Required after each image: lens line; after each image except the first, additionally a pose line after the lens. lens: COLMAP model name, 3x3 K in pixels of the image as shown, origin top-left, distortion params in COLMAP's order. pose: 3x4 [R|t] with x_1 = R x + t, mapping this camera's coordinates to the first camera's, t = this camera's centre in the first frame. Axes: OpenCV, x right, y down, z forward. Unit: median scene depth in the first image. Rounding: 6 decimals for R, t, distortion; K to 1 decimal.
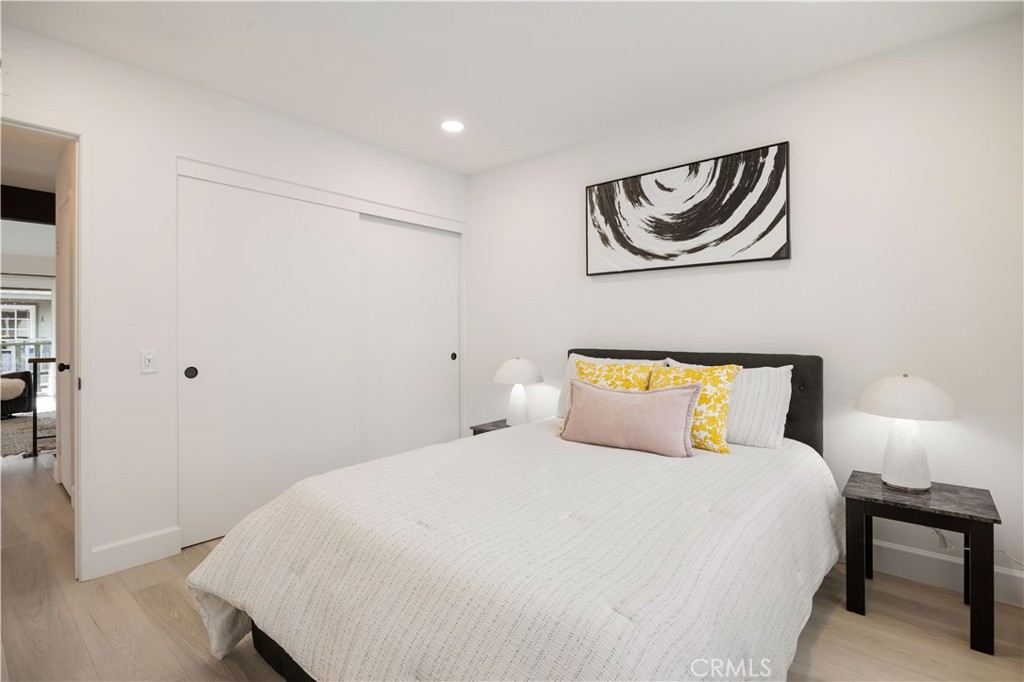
lens RADIAL K [[471.4, 0, 509.3], [0, 471.4, 330.8], [0, 0, 1]] dist [-0.018754, 0.007420]
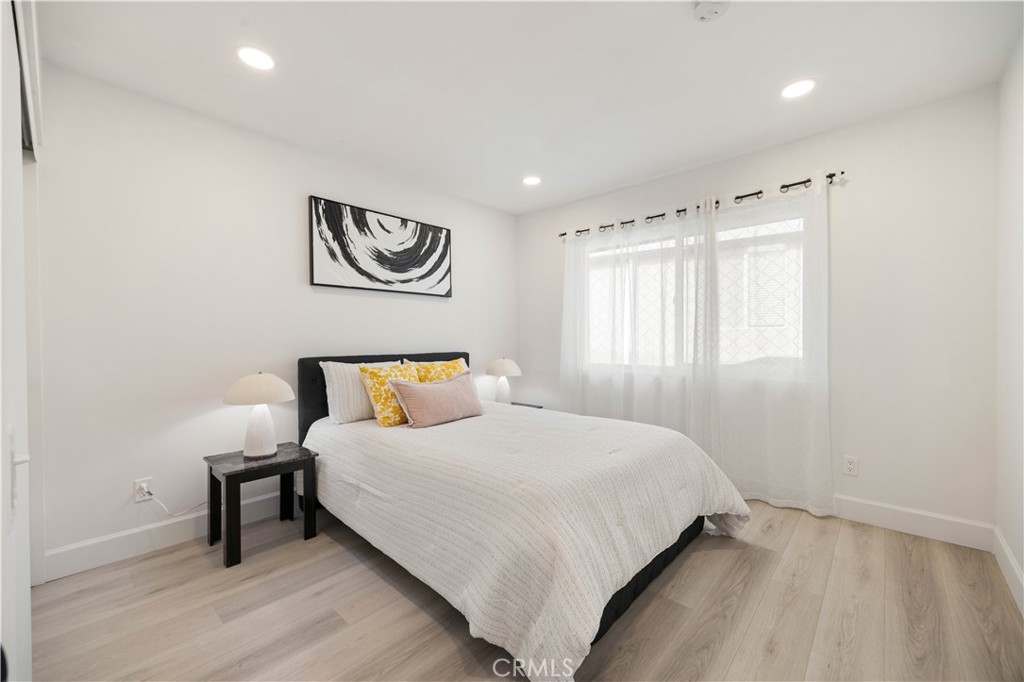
lens RADIAL K [[388.6, 0, 512.0], [0, 388.6, 341.0], [0, 0, 1]] dist [-0.002757, -0.000322]
pose [[0.069960, -0.007529, 0.997521, -0.698359], [0.001369, 0.999971, 0.007452, -0.001753], [-0.997549, 0.000844, 0.069969, 0.563960]]
